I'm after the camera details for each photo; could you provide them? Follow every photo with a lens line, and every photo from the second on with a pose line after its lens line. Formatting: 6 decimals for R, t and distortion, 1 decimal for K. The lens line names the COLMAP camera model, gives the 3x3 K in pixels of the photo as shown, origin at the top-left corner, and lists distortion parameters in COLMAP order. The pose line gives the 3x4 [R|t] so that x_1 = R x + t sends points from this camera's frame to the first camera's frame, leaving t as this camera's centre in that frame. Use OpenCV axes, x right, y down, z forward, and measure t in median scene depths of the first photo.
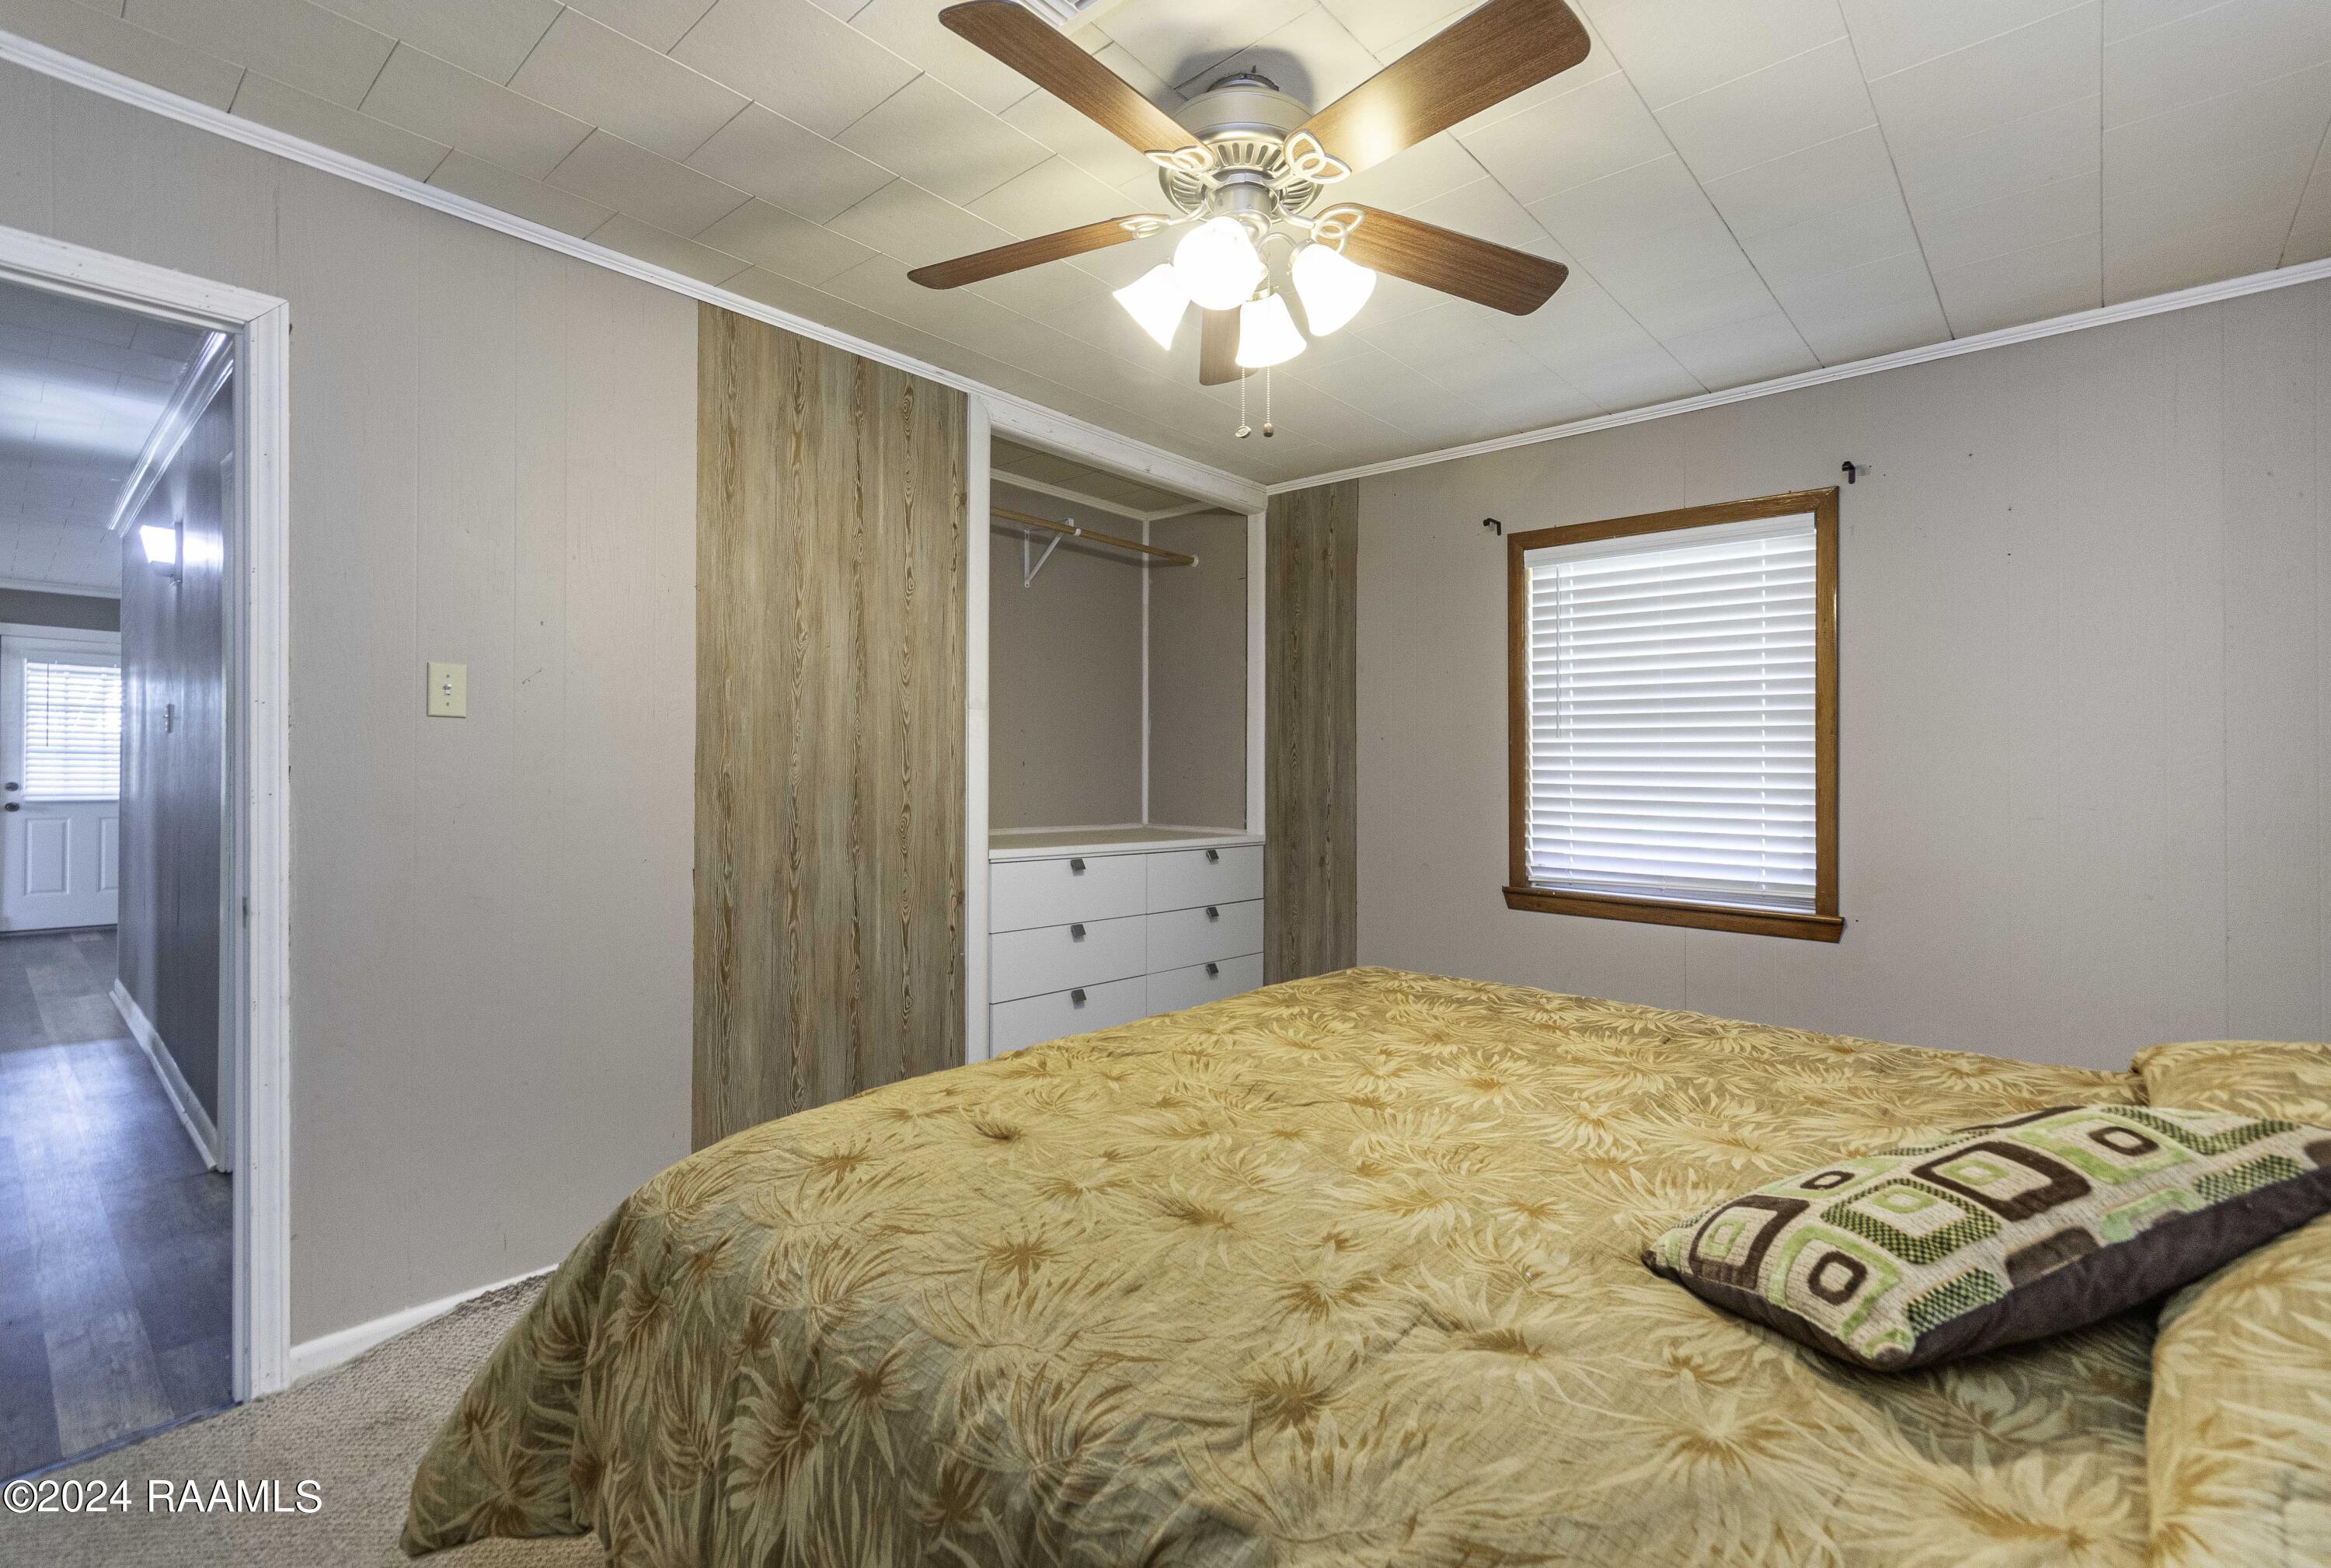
lens RADIAL K [[1058.7, 0, 1171.2], [0, 1058.7, 779.5], [0, 0, 1]] dist [-0.012726, 0.000497]
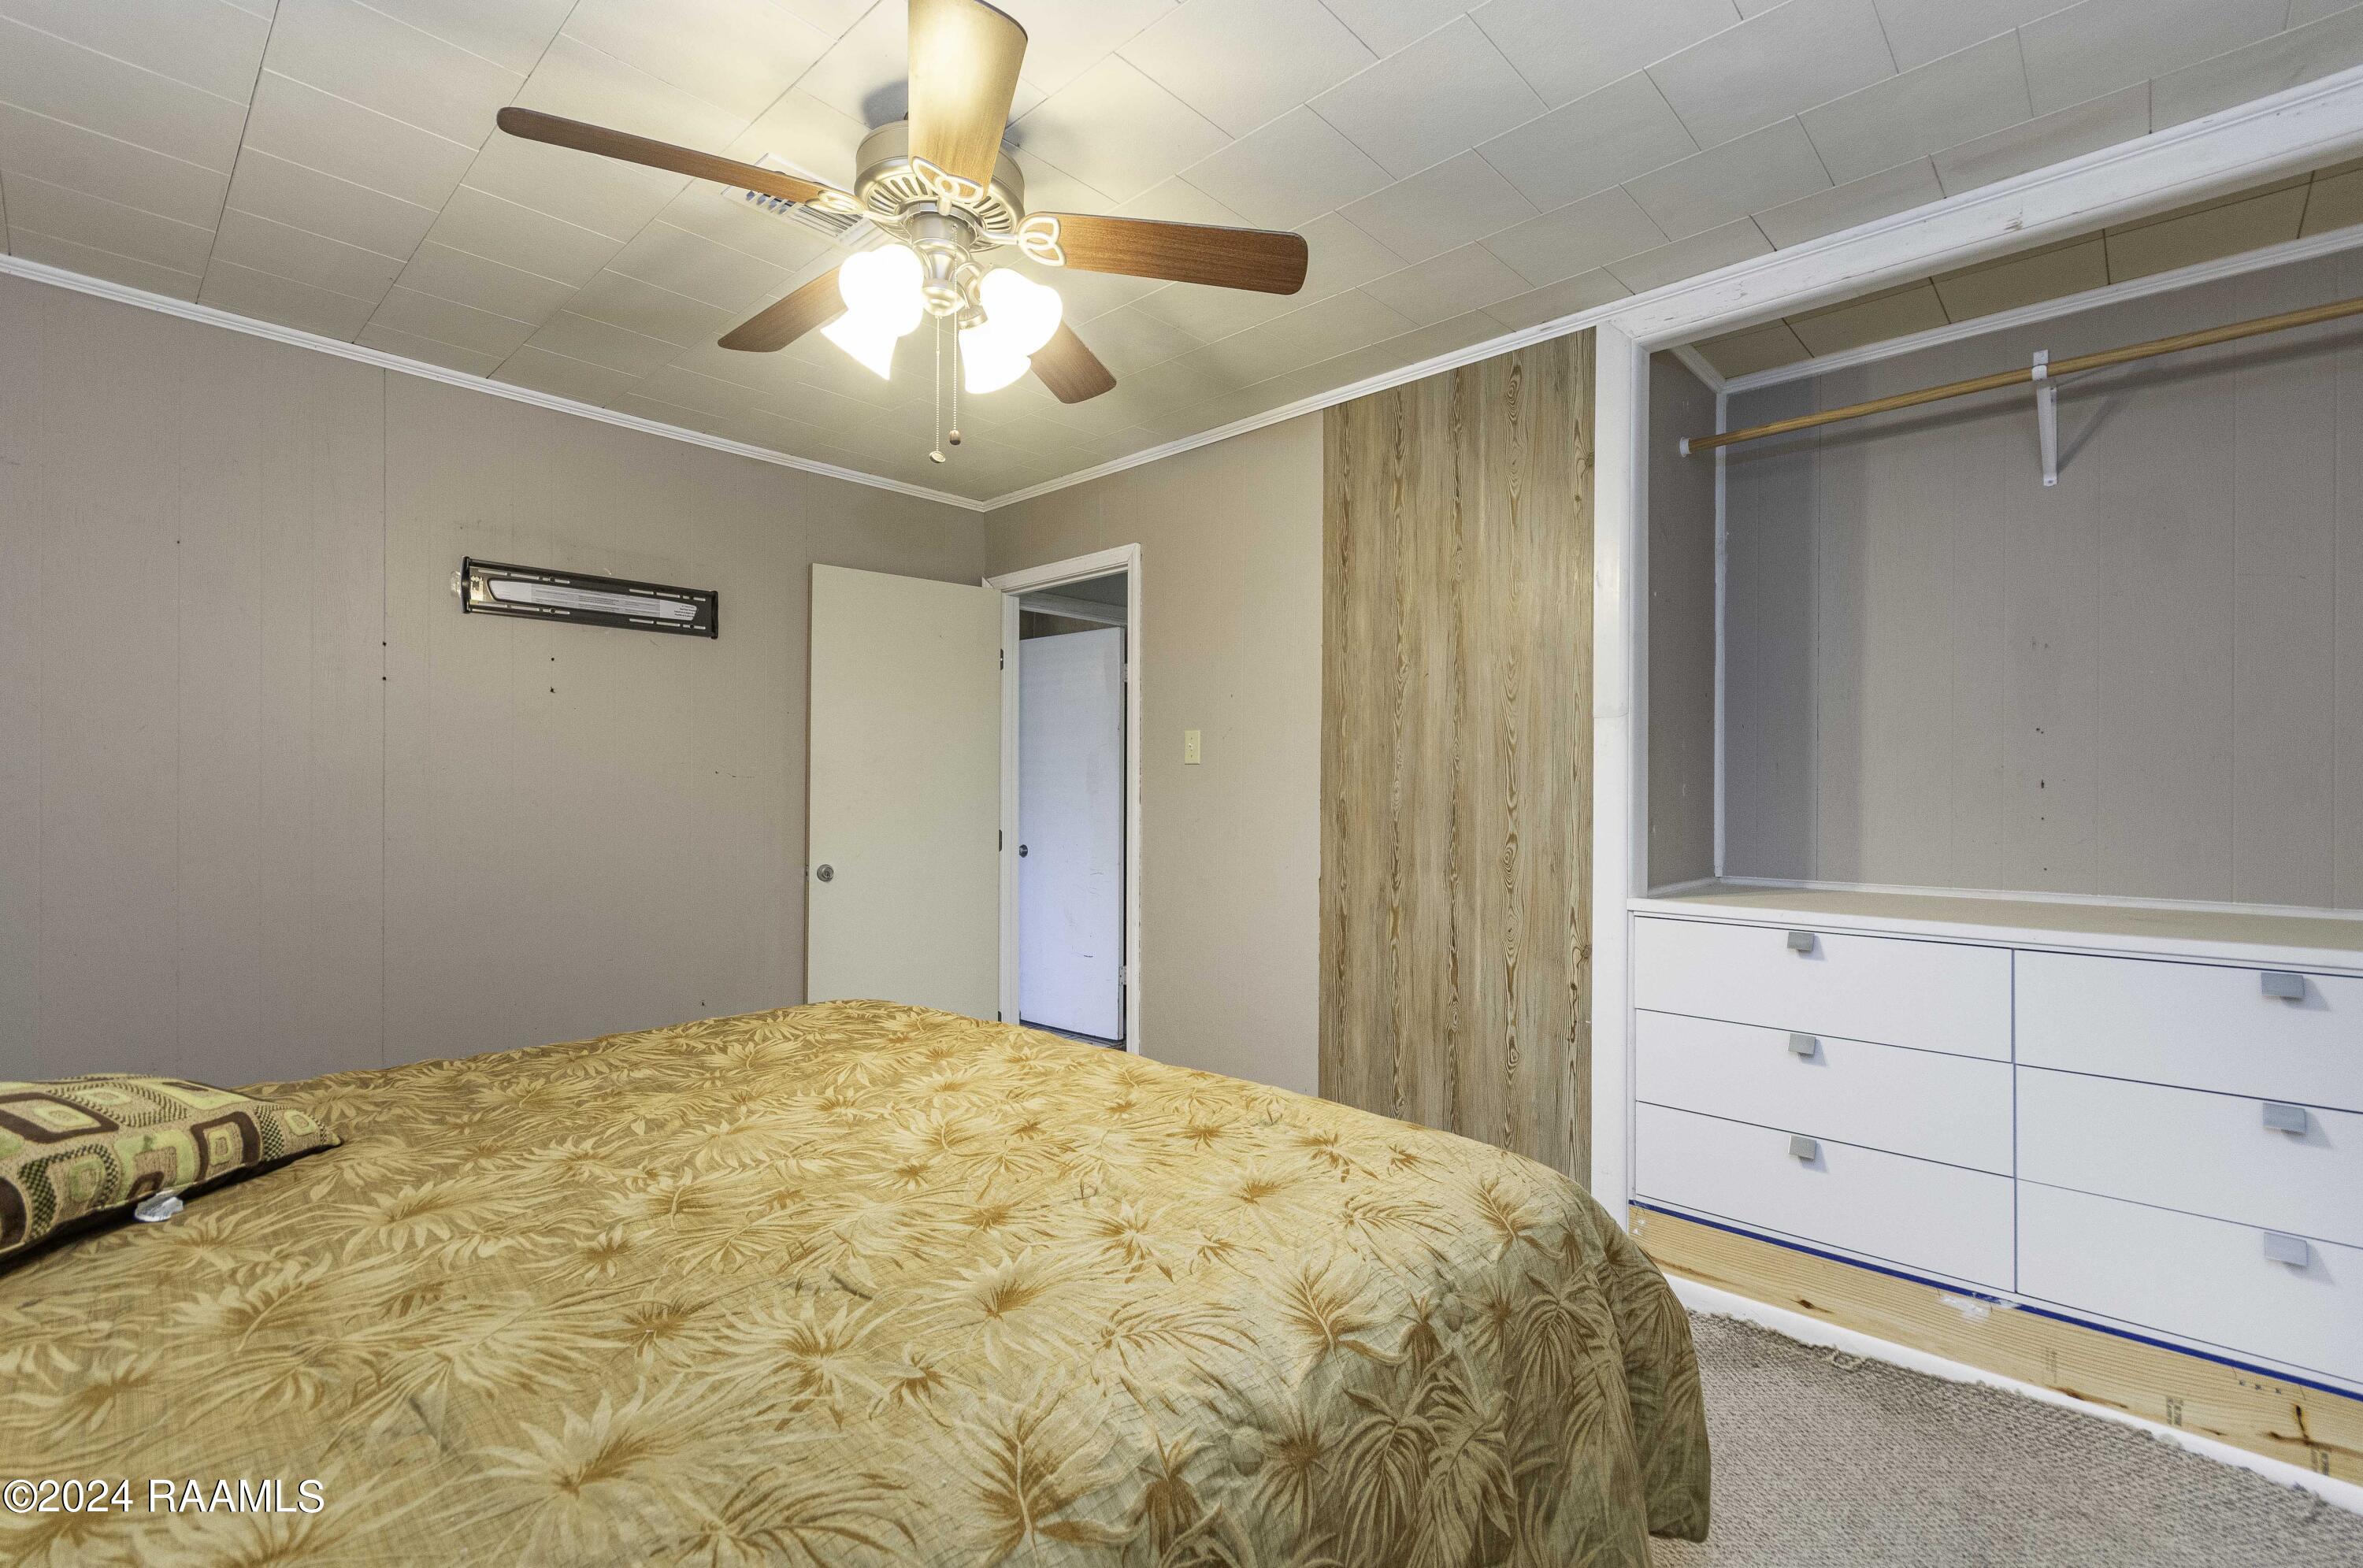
lens RADIAL K [[1032.1, 0, 1189.0], [0, 1032.1, 789.3], [0, 0, 1]] dist [0.000541, -0.001892]
pose [[-0.026365, -0.007451, -0.999625, 0.651509], [-0.000070, 0.999972, -0.007452, -0.007791], [0.999652, -0.000126, -0.026365, 0.775261]]
